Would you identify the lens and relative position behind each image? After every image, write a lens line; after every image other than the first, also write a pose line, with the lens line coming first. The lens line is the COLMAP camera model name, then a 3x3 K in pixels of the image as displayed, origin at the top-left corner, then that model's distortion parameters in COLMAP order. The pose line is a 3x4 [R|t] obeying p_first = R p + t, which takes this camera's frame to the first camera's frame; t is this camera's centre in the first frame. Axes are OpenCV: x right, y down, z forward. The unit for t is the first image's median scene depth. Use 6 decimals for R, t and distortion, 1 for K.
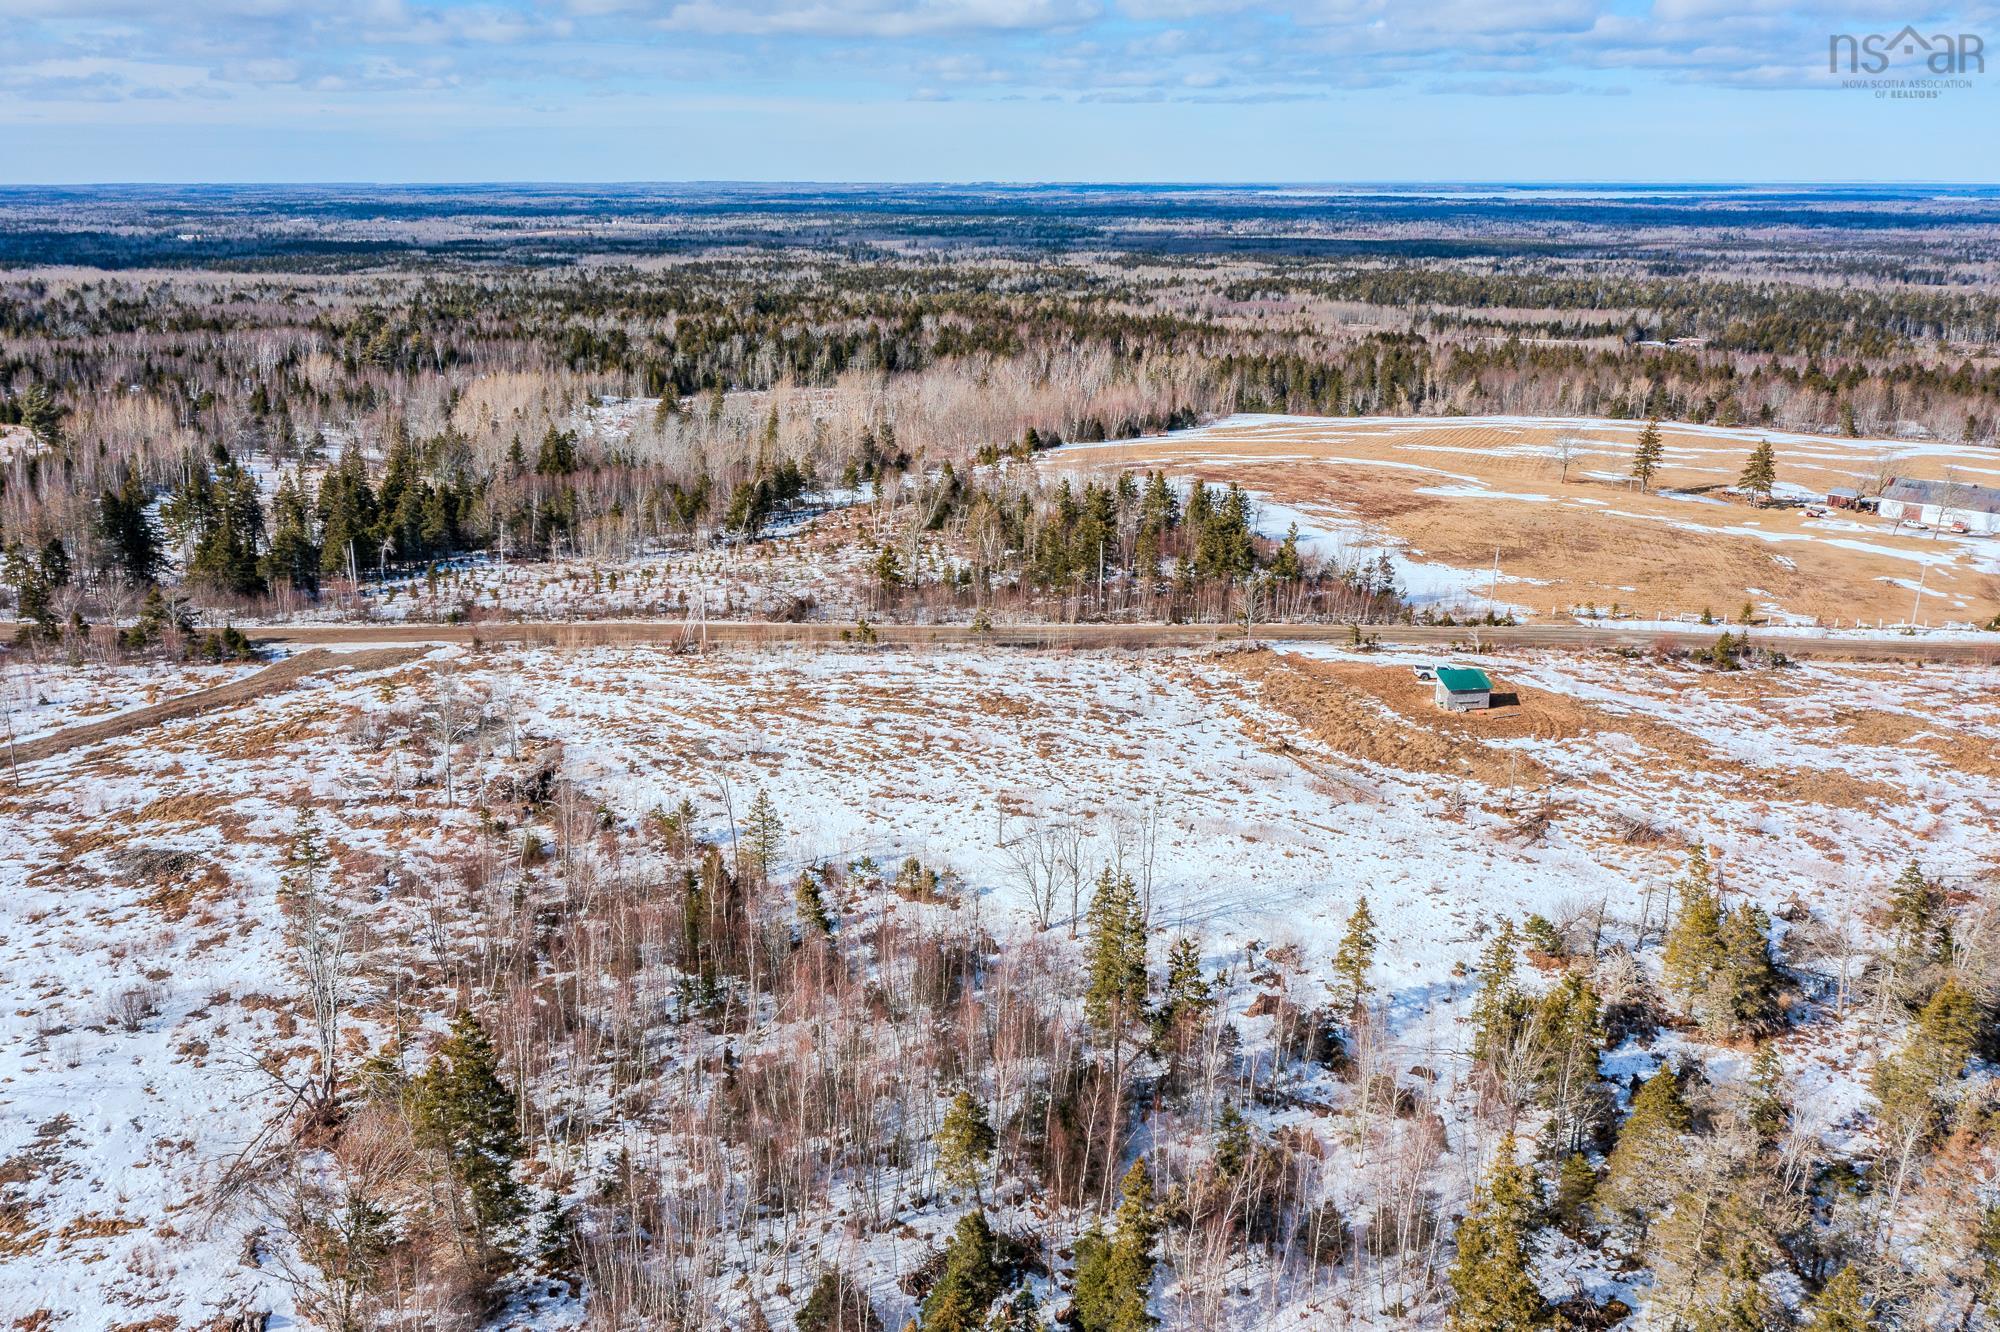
lens RADIAL K [[1593.2, 0, 1004.0], [0, 1593.2, 675.8], [0, 0, 1]] dist [-0.002205, 0.009327]
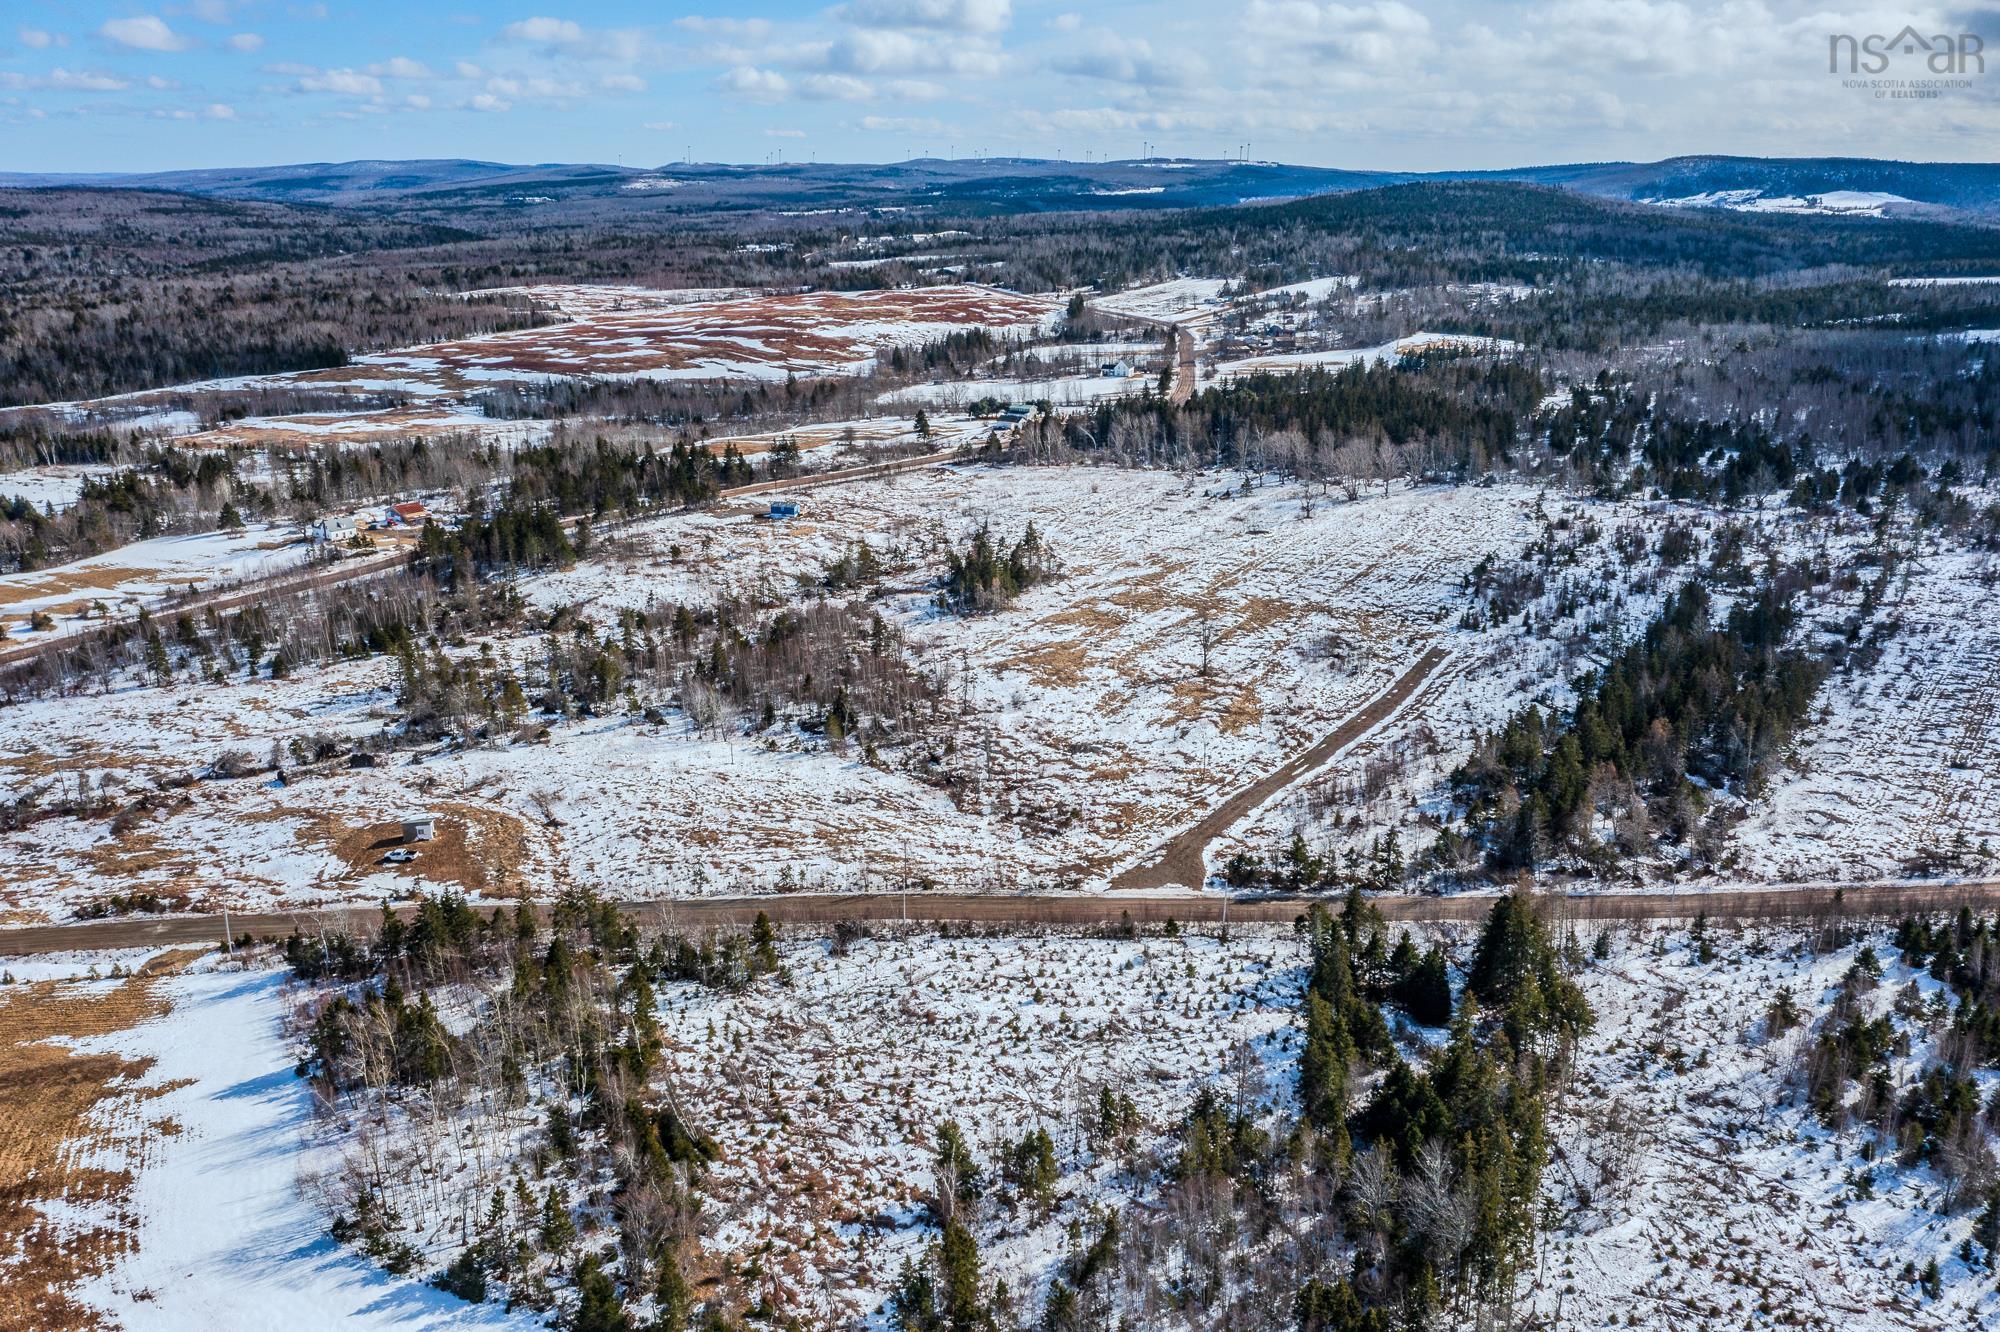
lens RADIAL K [[1593.2, 0, 993.6], [0, 1593.2, 669.0], [0, 0, 1]] dist [-0.002205, 0.009327]
pose [[-0.999622, 0.001451, -0.027437, -0.021252], [-0.014500, 0.820363, 0.571660, -0.089246], [0.023338, 0.571842, -0.820032, 0.189912]]
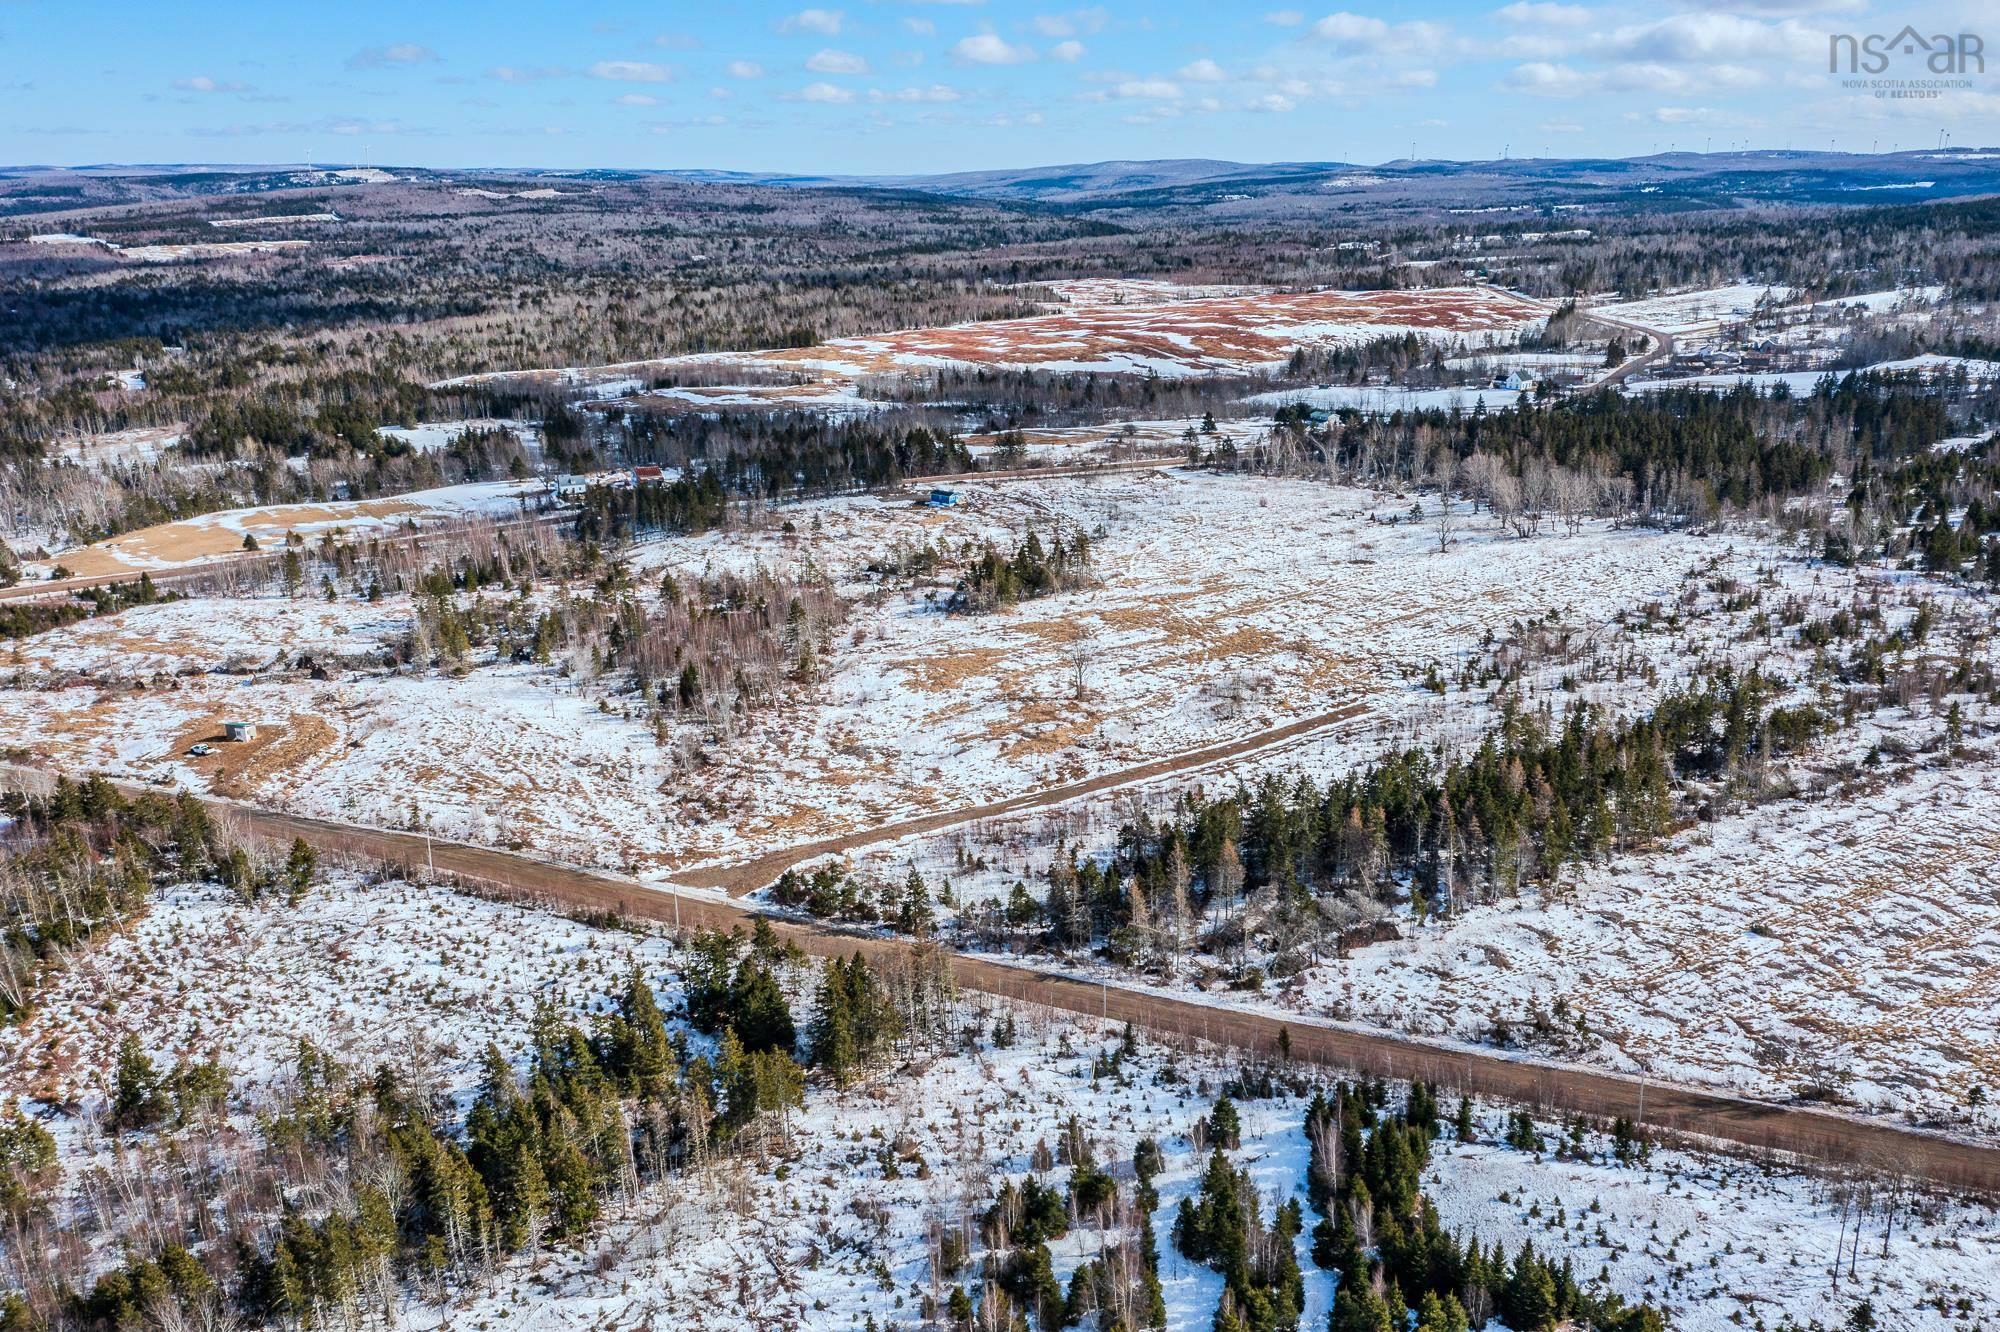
lens RADIAL K [[1593.2, 0, 997.5], [0, 1593.2, 665.2], [0, 0, 1]] dist [-0.002205, 0.009327]
pose [[-0.914004, -0.119285, 0.387773, -0.106630], [0.124086, 0.827803, 0.547124, -0.082837], [-0.386263, 0.548190, -0.741814, 0.170383]]
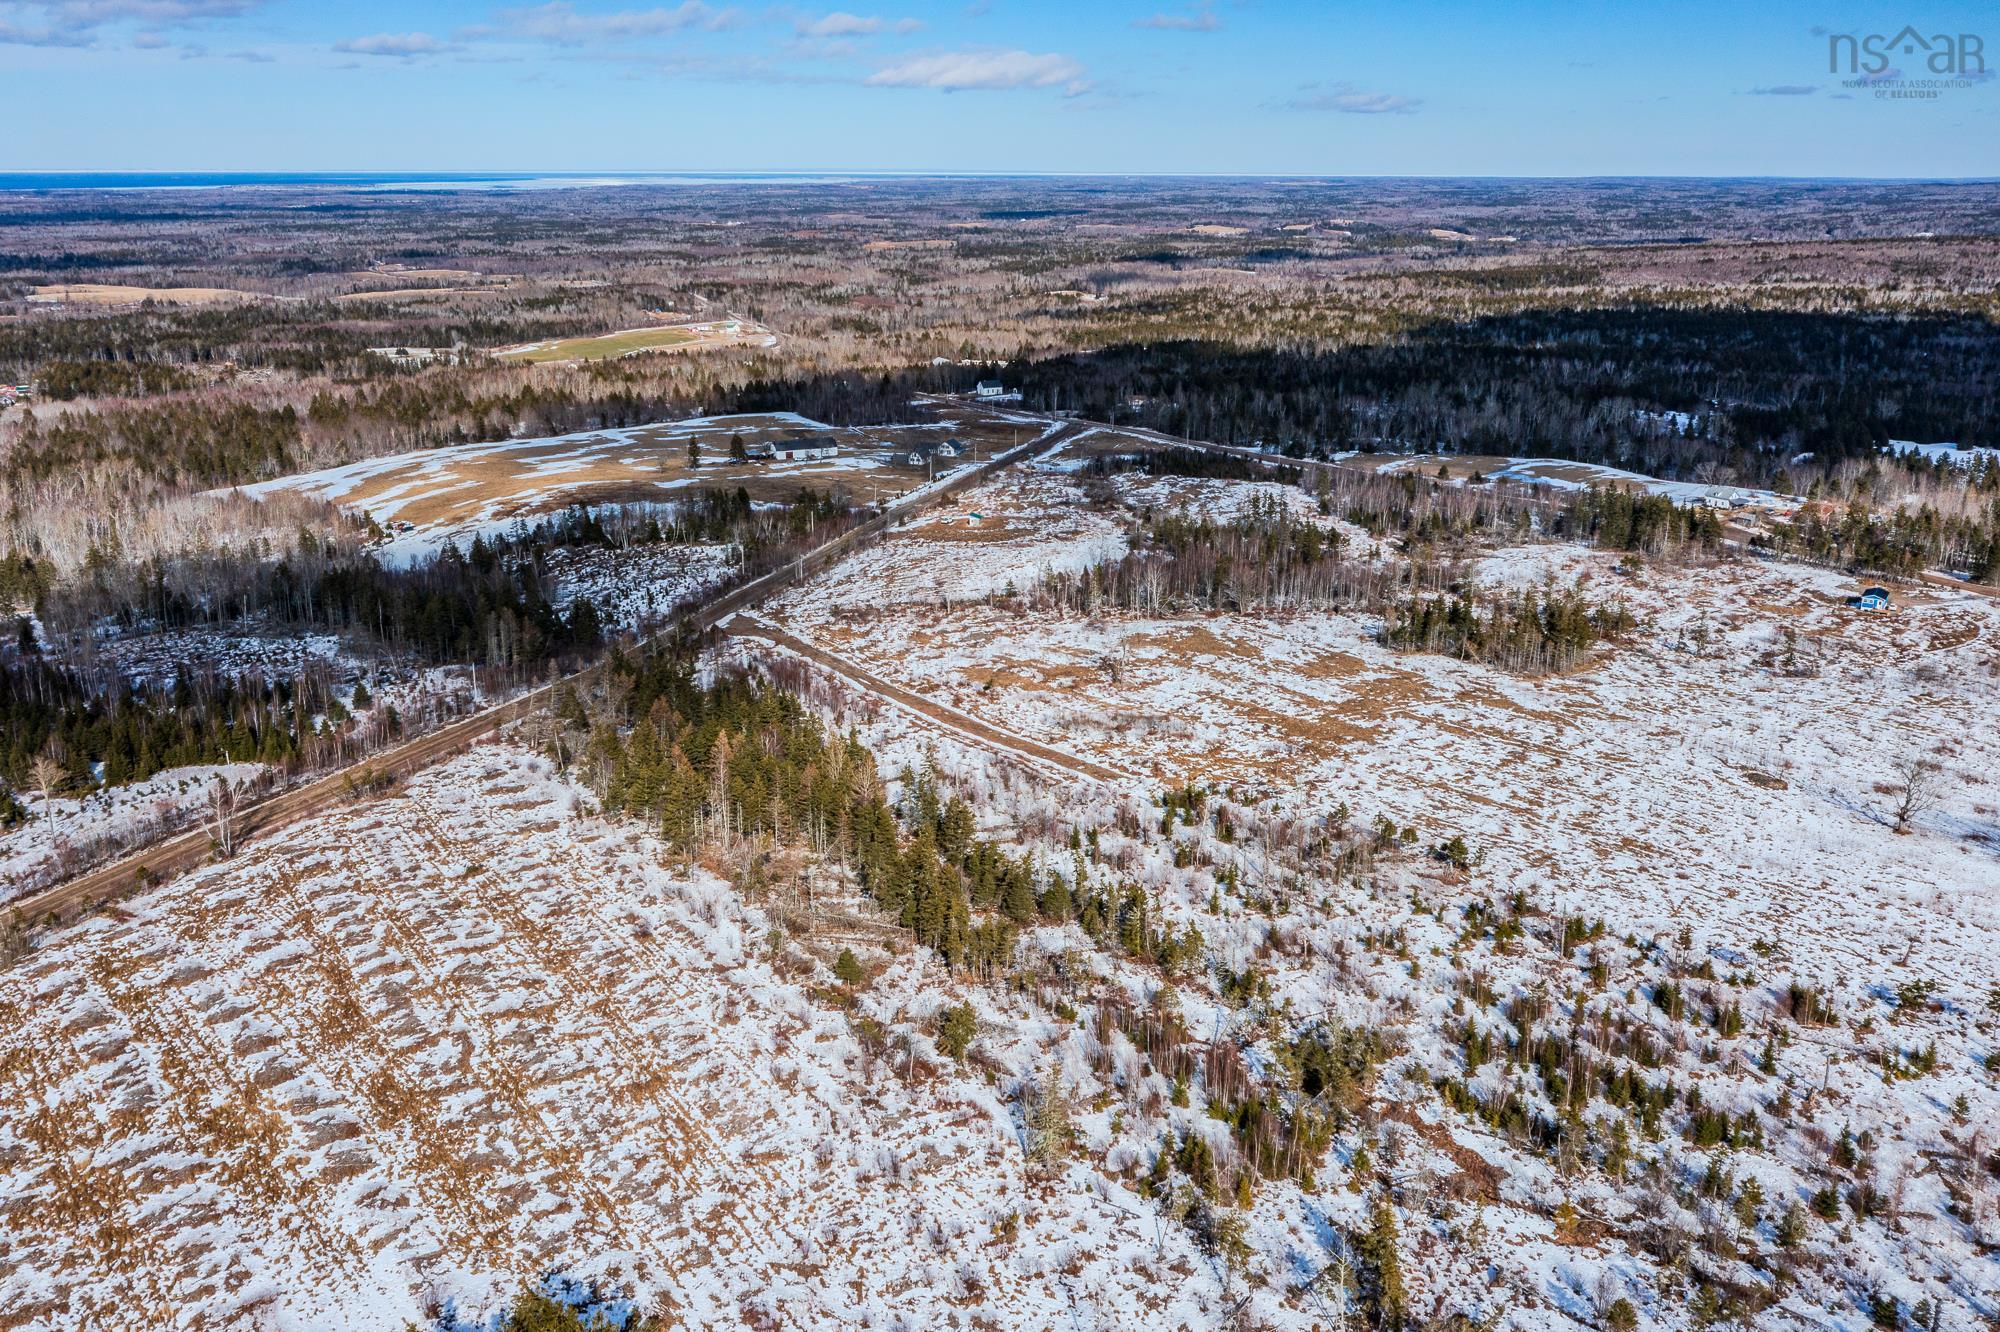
lens RADIAL K [[1593.2, 0, 1007.9], [0, 1593.2, 659.9], [0, 0, 1]] dist [-0.002205, 0.009327]
pose [[0.311077, -0.282430, 0.907449, -0.206971], [0.283949, 0.938831, 0.194859, -0.025827], [-0.906975, 0.197053, 0.372244, -0.008604]]
